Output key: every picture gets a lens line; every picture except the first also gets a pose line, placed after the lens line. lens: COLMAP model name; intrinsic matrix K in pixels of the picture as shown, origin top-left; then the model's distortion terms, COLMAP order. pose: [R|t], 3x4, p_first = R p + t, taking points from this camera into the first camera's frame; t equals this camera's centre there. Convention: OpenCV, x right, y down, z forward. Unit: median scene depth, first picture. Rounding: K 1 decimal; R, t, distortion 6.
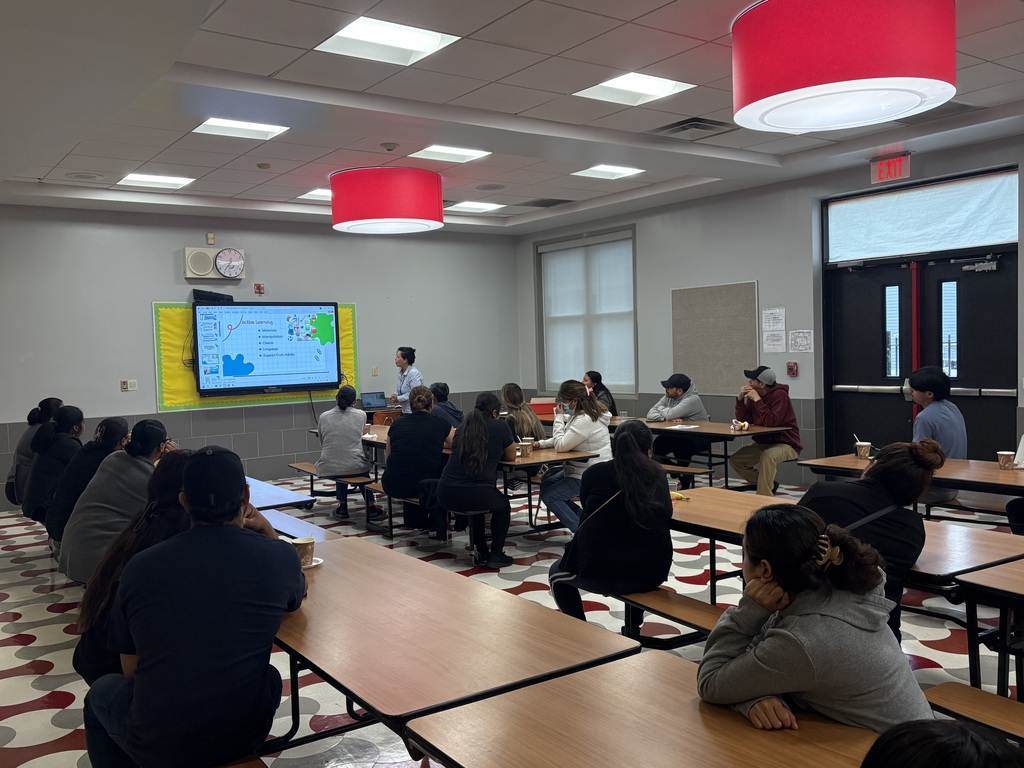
lens RADIAL K [[902.9, 0, 512.0], [0, 902.9, 384.0], [0, 0, 1]] dist [0.000820, -0.001131]
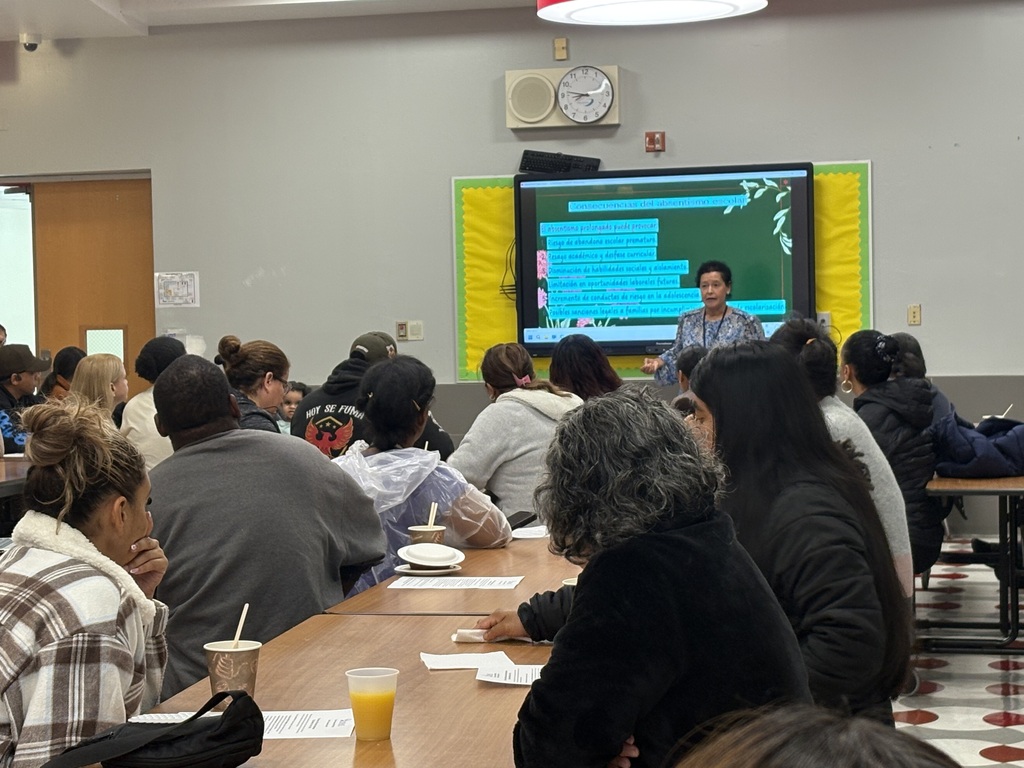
lens RADIAL K [[2358.1, 0, 512.0], [0, 2358.1, 384.0], [0, 0, 1]] dist [0.098875, 0.200519]
pose [[0.625026, 0.046029, -0.779246, 0.714414], [-0.024599, 0.998926, 0.039275, -0.023460], [0.780216, -0.005379, 0.625487, 0.140186]]
